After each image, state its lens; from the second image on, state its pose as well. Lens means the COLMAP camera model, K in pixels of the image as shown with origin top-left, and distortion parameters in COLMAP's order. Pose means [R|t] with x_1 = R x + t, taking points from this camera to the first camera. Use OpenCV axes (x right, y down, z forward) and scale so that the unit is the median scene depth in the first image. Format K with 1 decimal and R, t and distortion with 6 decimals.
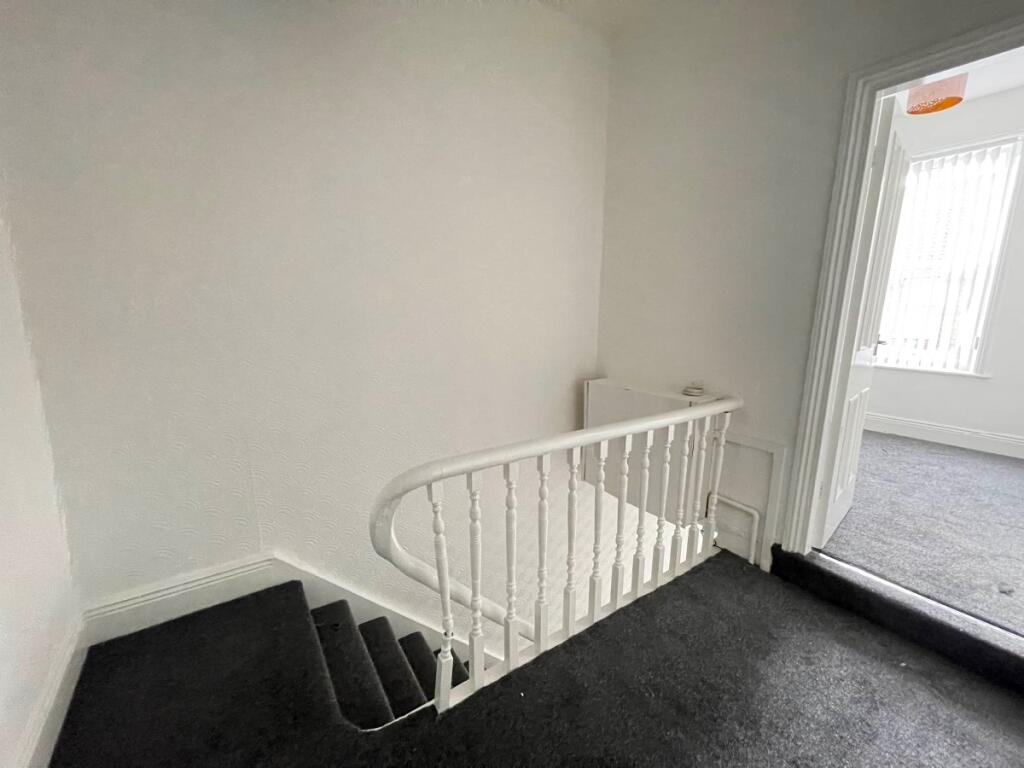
lens RADIAL K [[406.9, 0, 512.0], [0, 406.9, 384.0], [0, 0, 1]] dist [-0.000050, -0.000040]
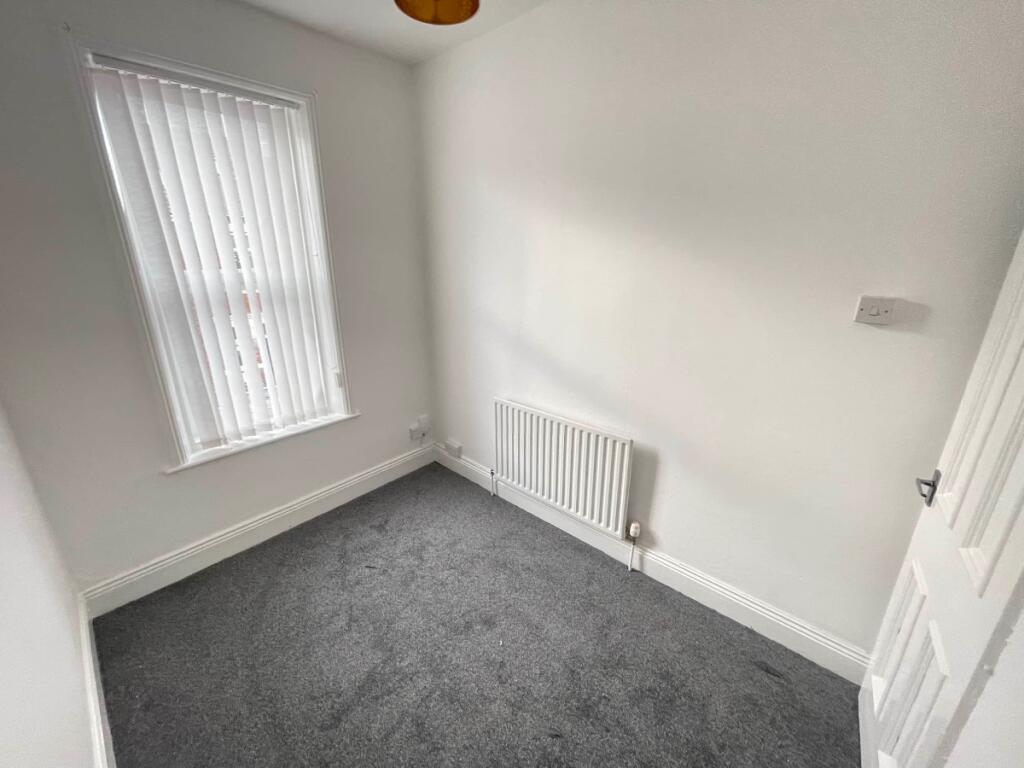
lens RADIAL K [[406.9, 0, 512.0], [0, 406.9, 384.0], [0, 0, 1]] dist [-0.000050, -0.000040]
pose [[-0.235134, -0.312555, 0.920337, 0.345258], [0.182666, 0.915803, 0.357684, -0.319376], [-0.954644, 0.252218, -0.158244, 0.821859]]
